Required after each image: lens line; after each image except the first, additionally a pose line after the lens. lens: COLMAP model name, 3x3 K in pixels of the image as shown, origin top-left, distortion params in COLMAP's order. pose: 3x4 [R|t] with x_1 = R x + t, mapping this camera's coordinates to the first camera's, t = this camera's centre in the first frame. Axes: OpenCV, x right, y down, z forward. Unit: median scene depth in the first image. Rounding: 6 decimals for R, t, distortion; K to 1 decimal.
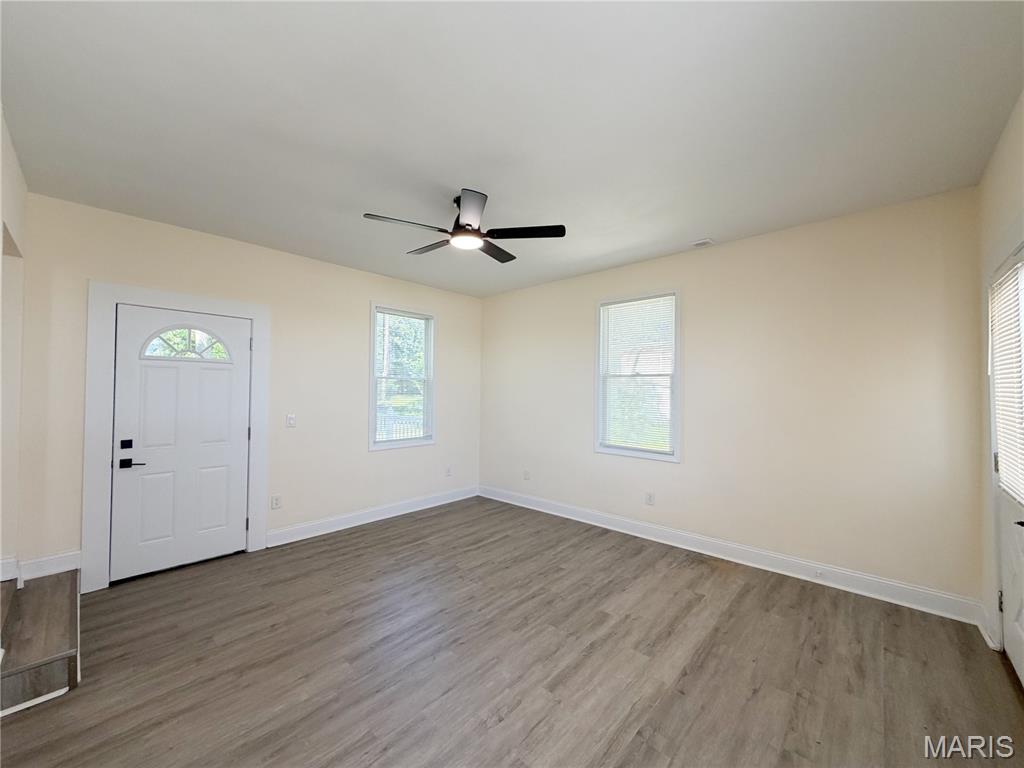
lens RADIAL K [[409.2, 0, 507.5], [0, 409.2, 387.3], [0, 0, 1]] dist [0.002315, 0.000169]
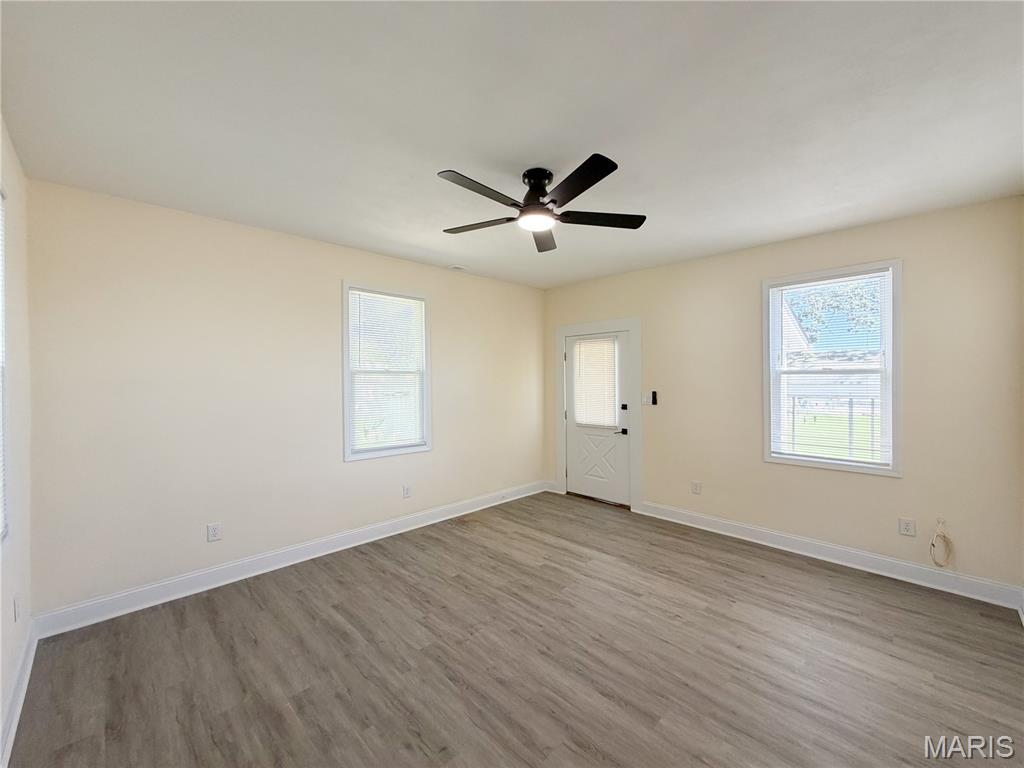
lens RADIAL K [[409.2, 0, 511.5], [0, 409.2, 384.4], [0, 0, 1]] dist [0.002315, 0.000169]
pose [[0.044891, -0.012800, 0.998910, -0.817316], [-0.001434, 0.999916, 0.012878, -0.015544], [-0.998991, -0.002010, 0.044869, 0.840545]]
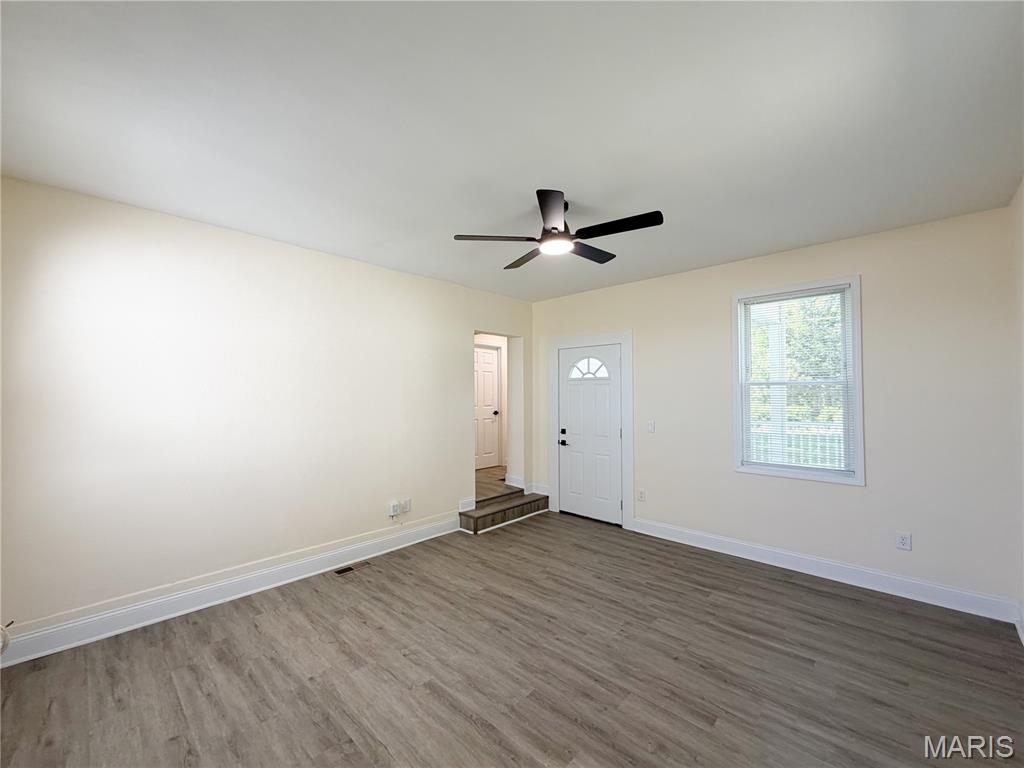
lens RADIAL K [[409.2, 0, 511.1], [0, 409.2, 383.6], [0, 0, 1]] dist [0.002315, 0.000169]
pose [[-0.013500, -0.039063, -0.999146, 0.716833], [0.008545, 0.999196, -0.039180, 0.004778], [0.999872, -0.009067, -0.013155, 0.748156]]
